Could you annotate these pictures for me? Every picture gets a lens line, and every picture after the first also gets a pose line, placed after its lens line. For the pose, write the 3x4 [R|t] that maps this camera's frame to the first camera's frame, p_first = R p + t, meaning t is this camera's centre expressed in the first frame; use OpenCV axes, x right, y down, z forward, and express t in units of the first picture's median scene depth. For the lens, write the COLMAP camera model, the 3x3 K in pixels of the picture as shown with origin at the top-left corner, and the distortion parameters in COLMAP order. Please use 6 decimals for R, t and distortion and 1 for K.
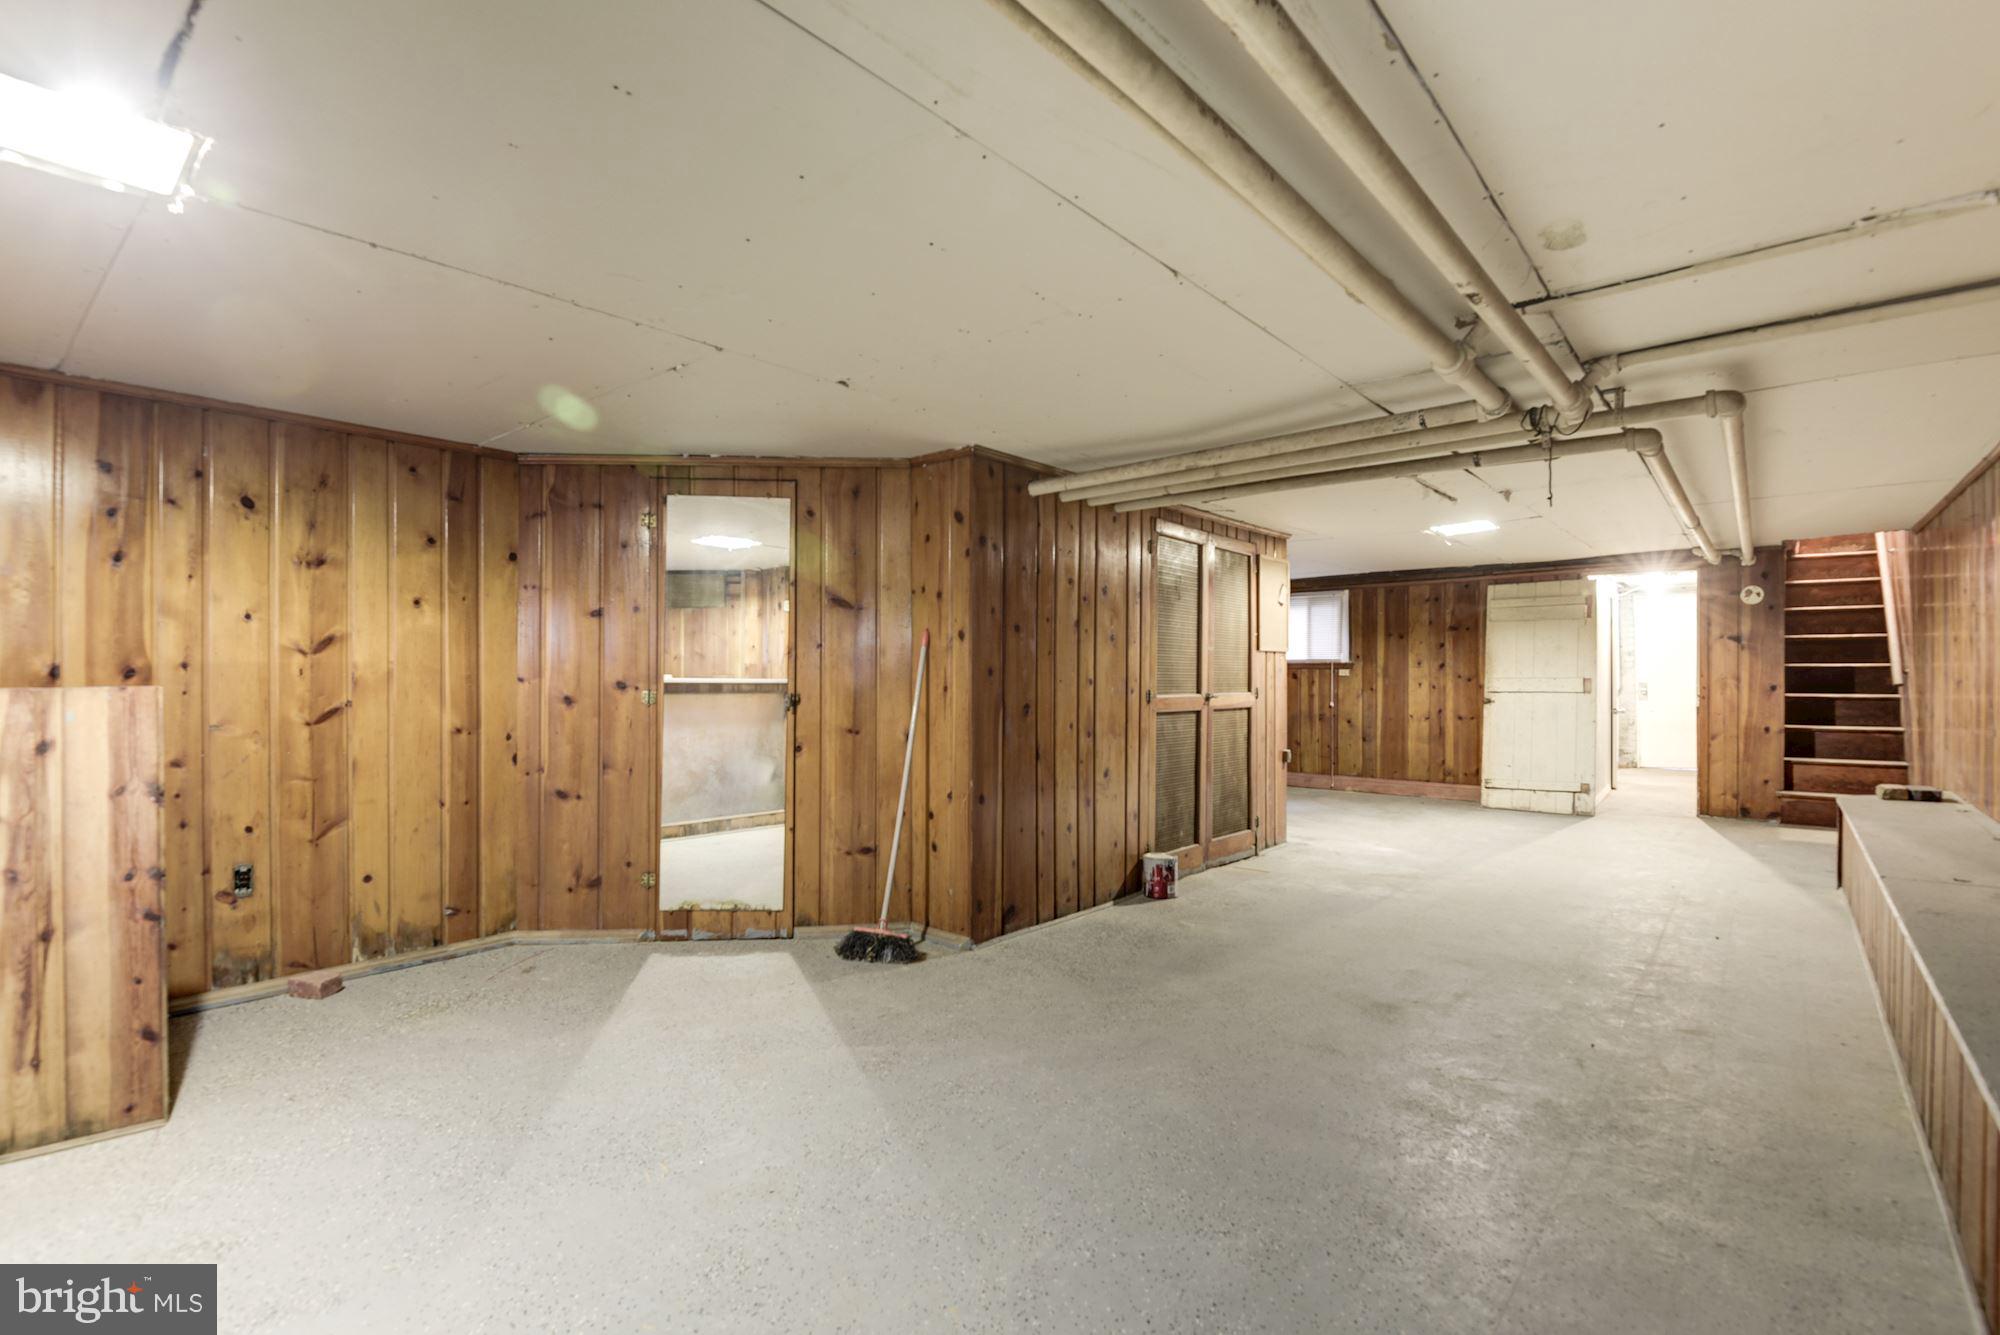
lens RADIAL K [[918.9, 0, 1003.2], [0, 918.9, 672.3], [0, 0, 1]] dist [0.000754, -0.015129]
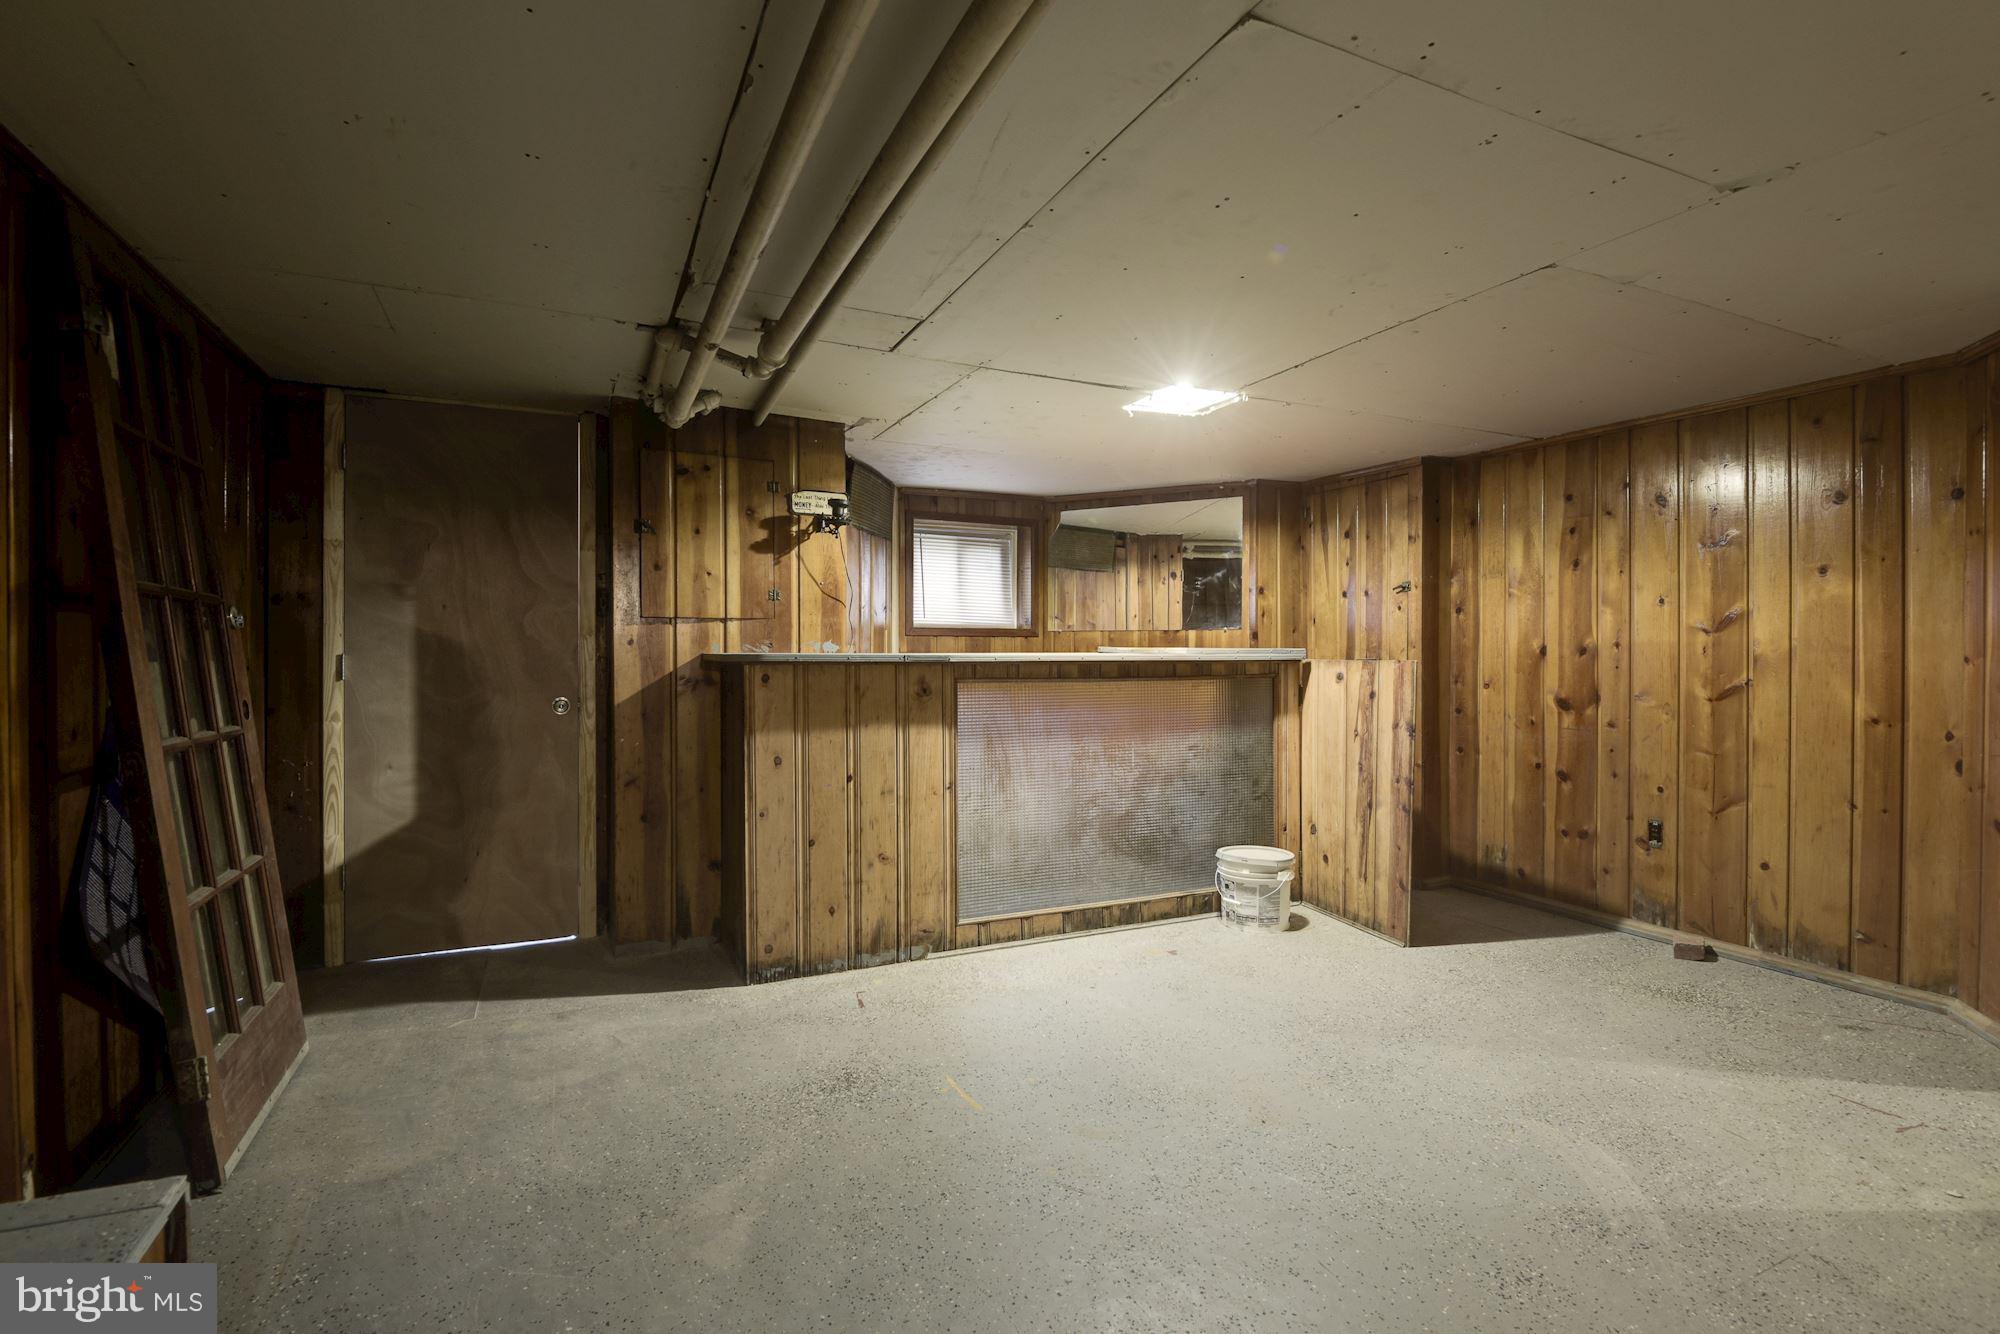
lens RADIAL K [[931.5, 0, 999.1], [0, 931.5, 659.0], [0, 0, 1]] dist [0.001688, -0.016458]
pose [[-0.422391, 0.007096, -0.906386, 0.534962], [0.002769, 0.999975, 0.006539, 0.000745], [0.906409, 0.000252, -0.422400, 0.709468]]
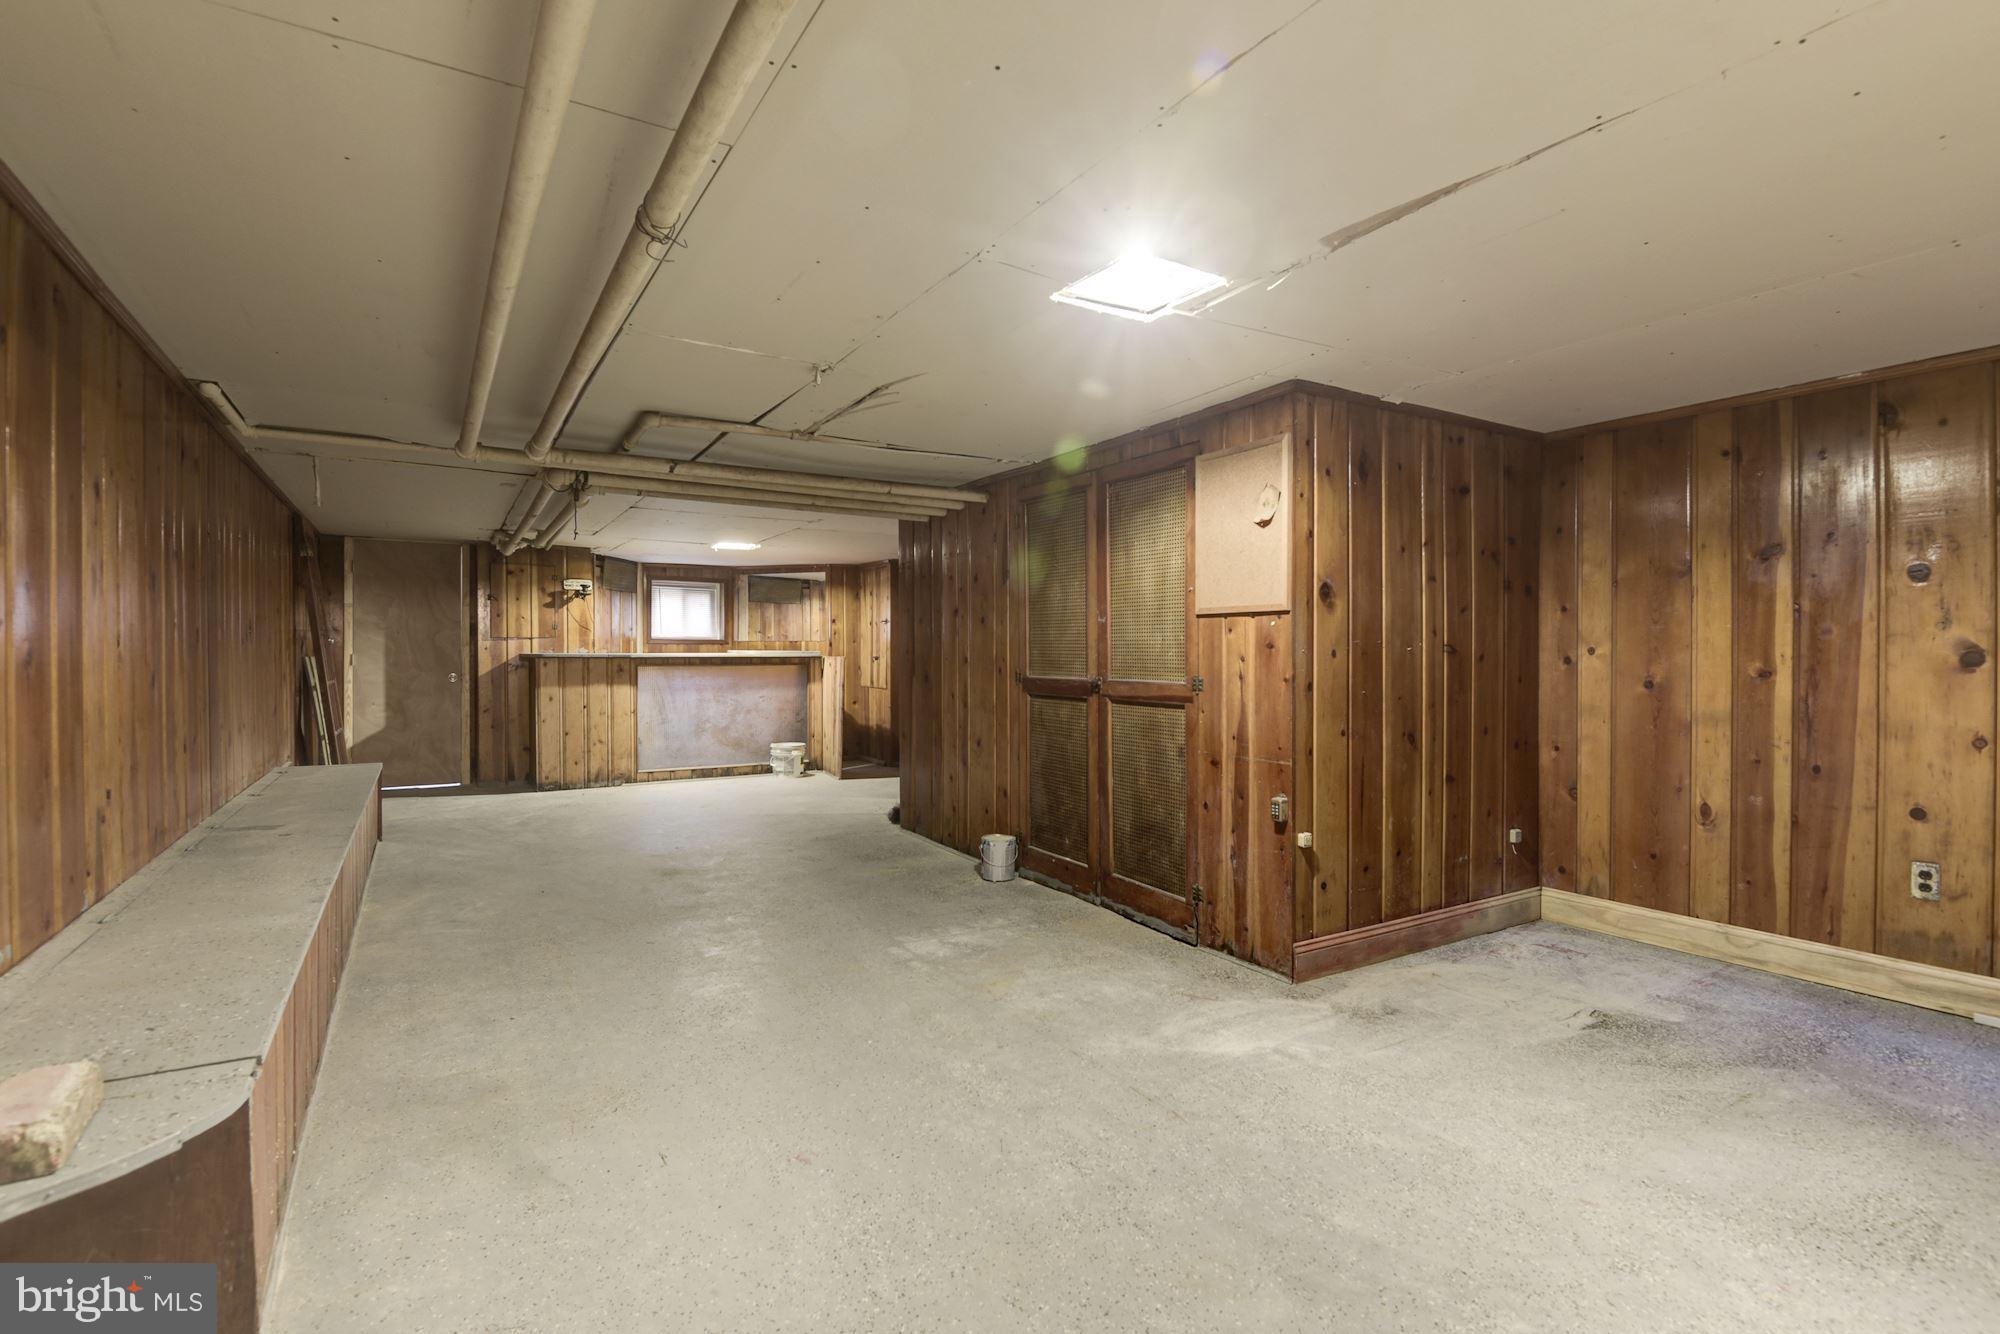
lens RADIAL K [[931.5, 0, 999.1], [0, 931.5, 659.0], [0, 0, 1]] dist [0.001688, -0.016458]
pose [[-0.312152, 0.007433, -0.950003, 1.516406], [0.003140, 0.999972, 0.006792, 0.002122], [0.950027, -0.000863, -0.312167, 1.776754]]
